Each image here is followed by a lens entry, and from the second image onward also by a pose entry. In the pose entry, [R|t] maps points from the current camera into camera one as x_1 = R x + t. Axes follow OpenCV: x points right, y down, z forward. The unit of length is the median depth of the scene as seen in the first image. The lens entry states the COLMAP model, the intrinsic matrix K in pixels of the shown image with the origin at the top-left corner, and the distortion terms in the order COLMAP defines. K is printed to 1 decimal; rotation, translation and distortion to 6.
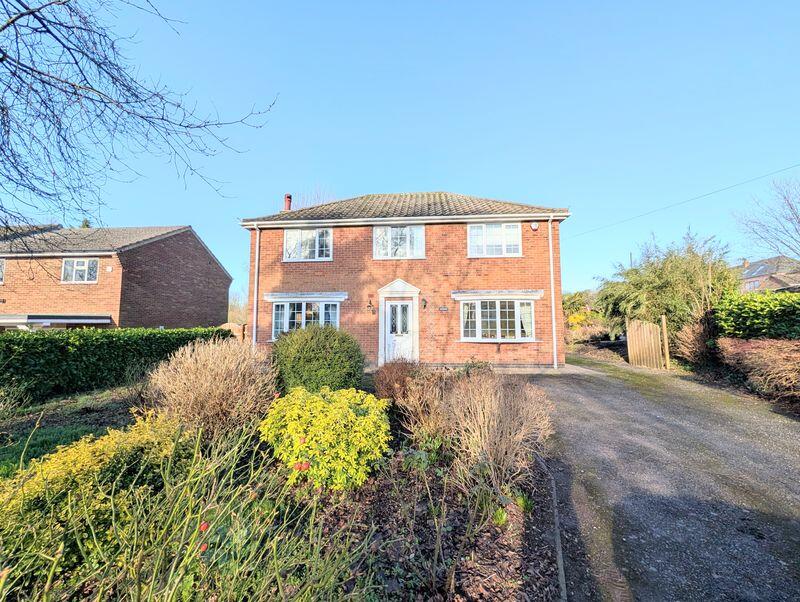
lens RADIAL K [[309.1, 0, 400.7], [0, 309.1, 301.7], [0, 0, 1]] dist [0.001683, 0.000131]
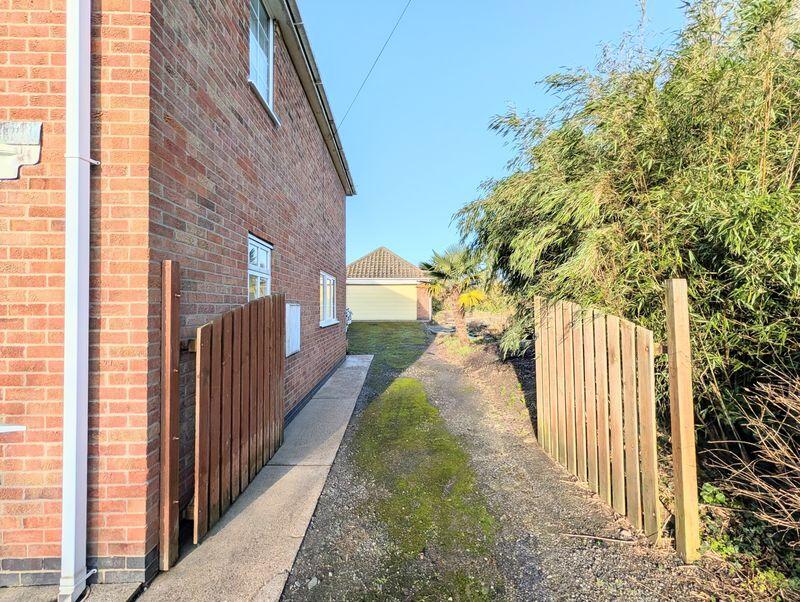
lens RADIAL K [[309.1, 0, 398.7], [0, 309.1, 296.8], [0, 0, 1]] dist [0.001683, 0.000131]
pose [[0.992765, -0.004852, 0.119974, 0.576196], [-0.001477, 0.998614, 0.052606, 0.039552], [-0.120063, -0.052402, 0.991382, 0.735849]]
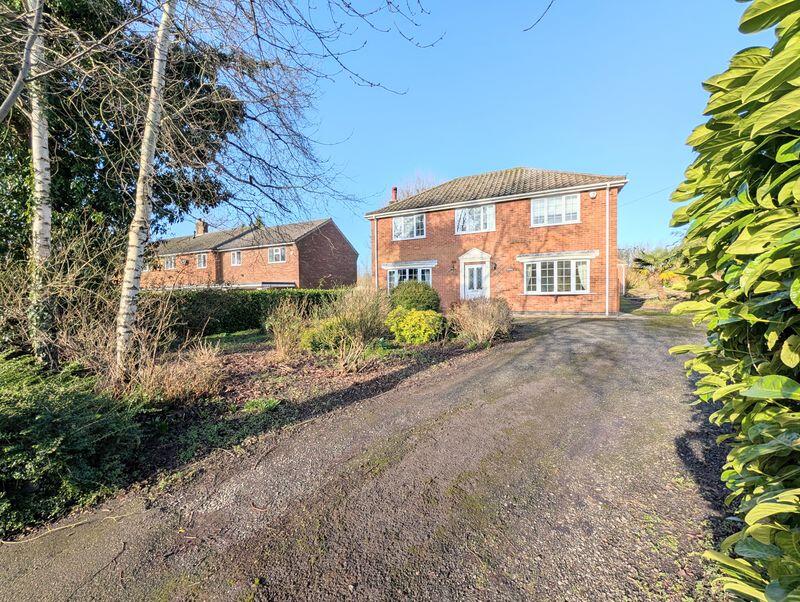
lens RADIAL K [[309.1, 0, 399.1], [0, 309.1, 301.2], [0, 0, 1]] dist [0.001683, 0.000131]
pose [[0.937267, -0.003175, -0.348598, 0.154343], [0.038877, 0.994673, 0.095469, 0.013396], [0.346438, -0.103033, 0.932397, -0.373804]]
